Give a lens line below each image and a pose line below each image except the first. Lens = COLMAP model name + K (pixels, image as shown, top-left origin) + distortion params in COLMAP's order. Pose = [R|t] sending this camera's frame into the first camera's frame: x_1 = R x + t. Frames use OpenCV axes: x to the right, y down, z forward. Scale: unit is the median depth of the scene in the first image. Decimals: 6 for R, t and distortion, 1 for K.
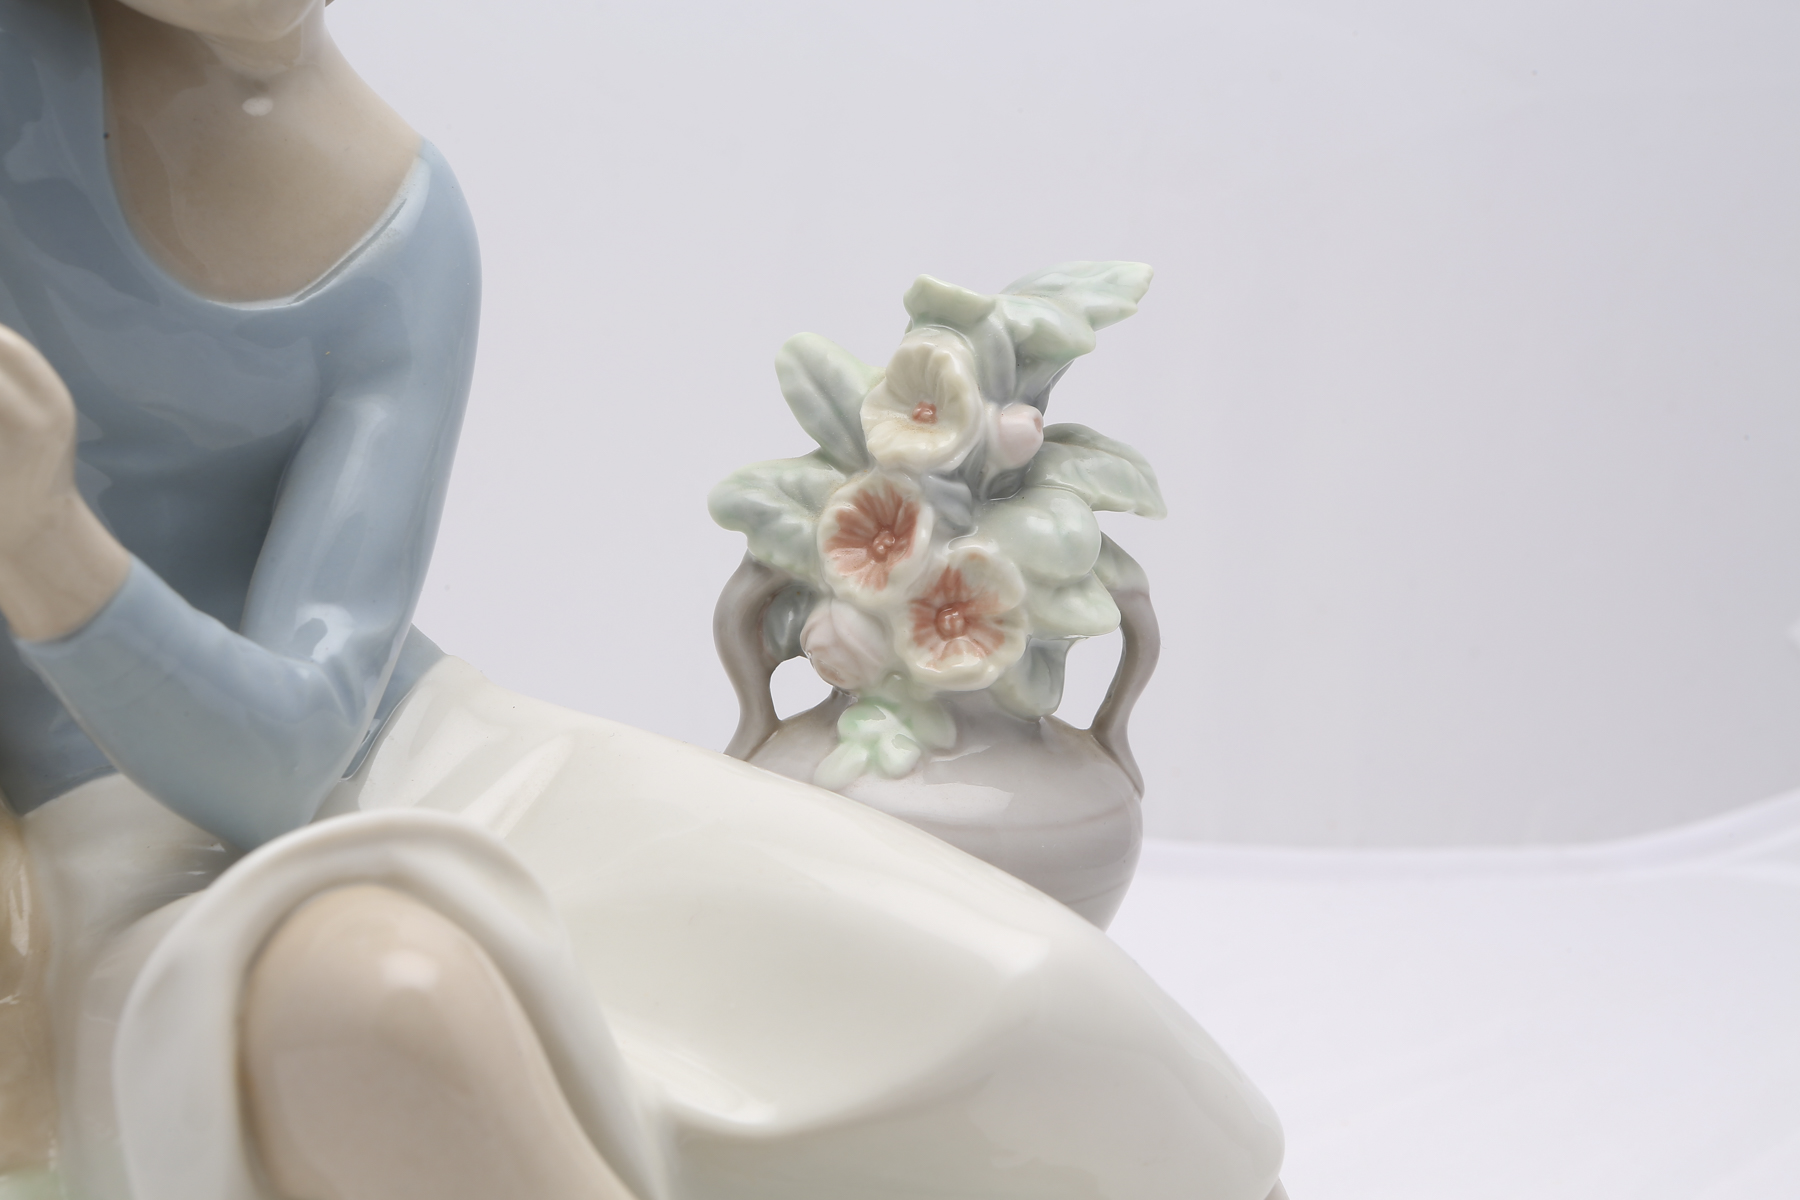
lens RADIAL K [[3669.7, 0, 900.0], [0, 3669.7, 600.0], [0, 0, 1]] dist [0.434265, 0.358794]
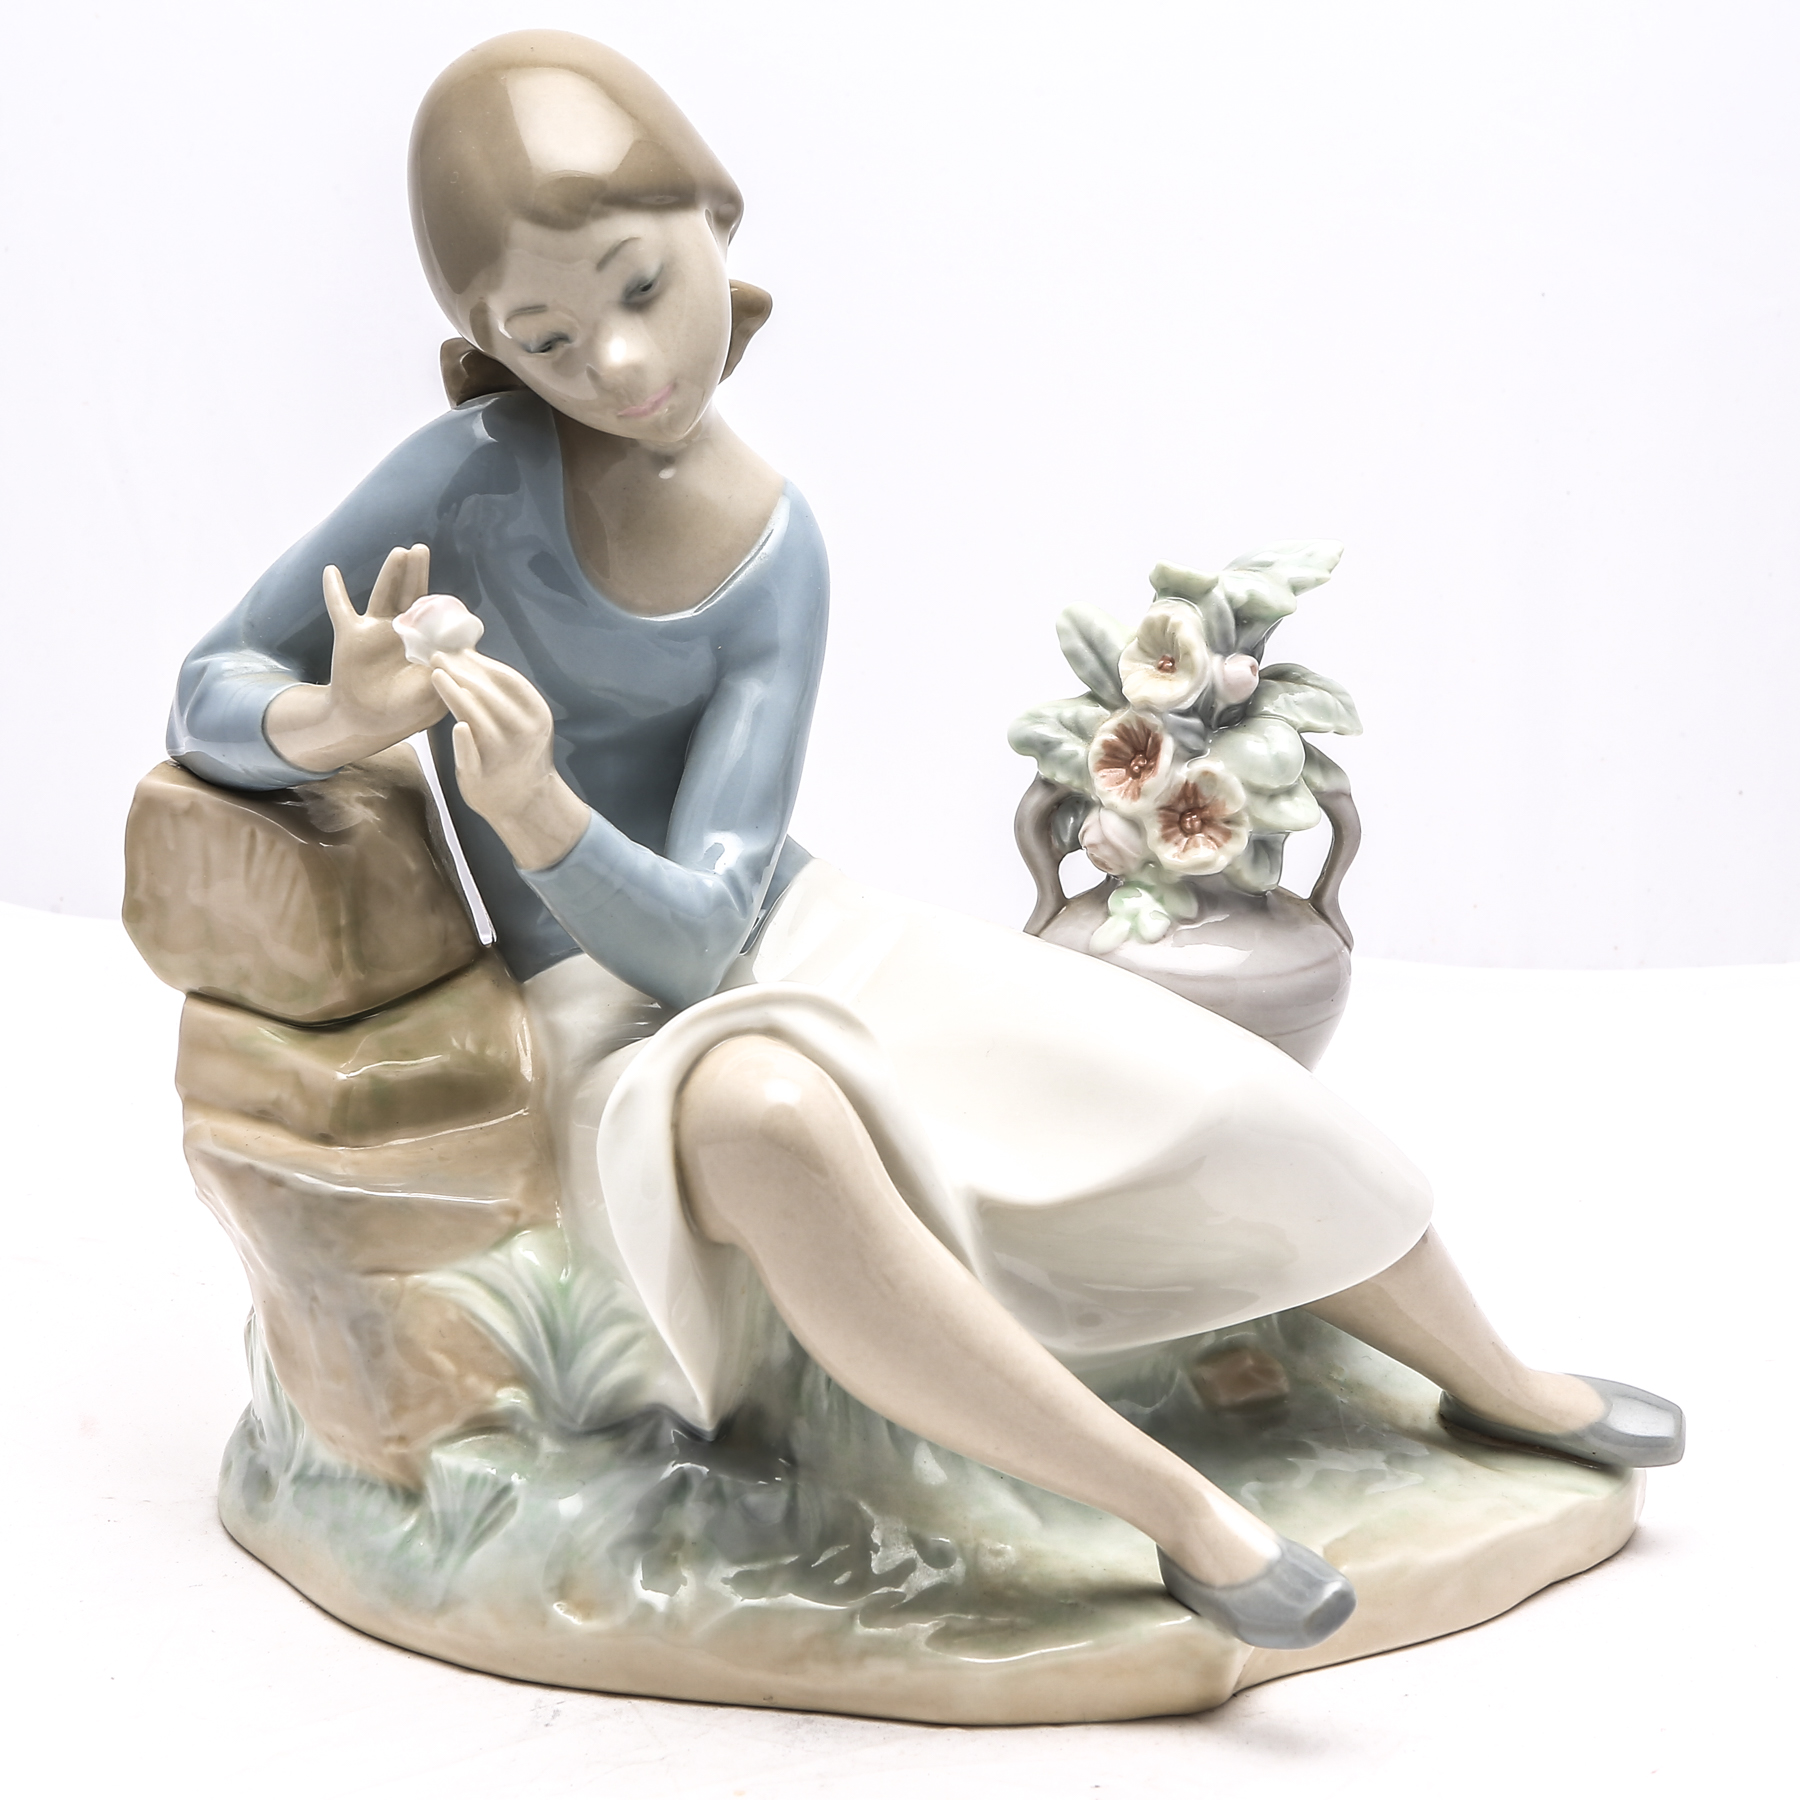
lens RADIAL K [[4036.3, 0, 768.9], [0, 4036.3, 900.6], [0, 0, 1]] dist [0.074738, 0.040696]
pose [[0.987840, -0.025059, -0.153440, 0.086180], [0.033485, 0.998055, 0.052574, -0.047552], [0.151824, -0.057073, 0.986758, -0.453031]]
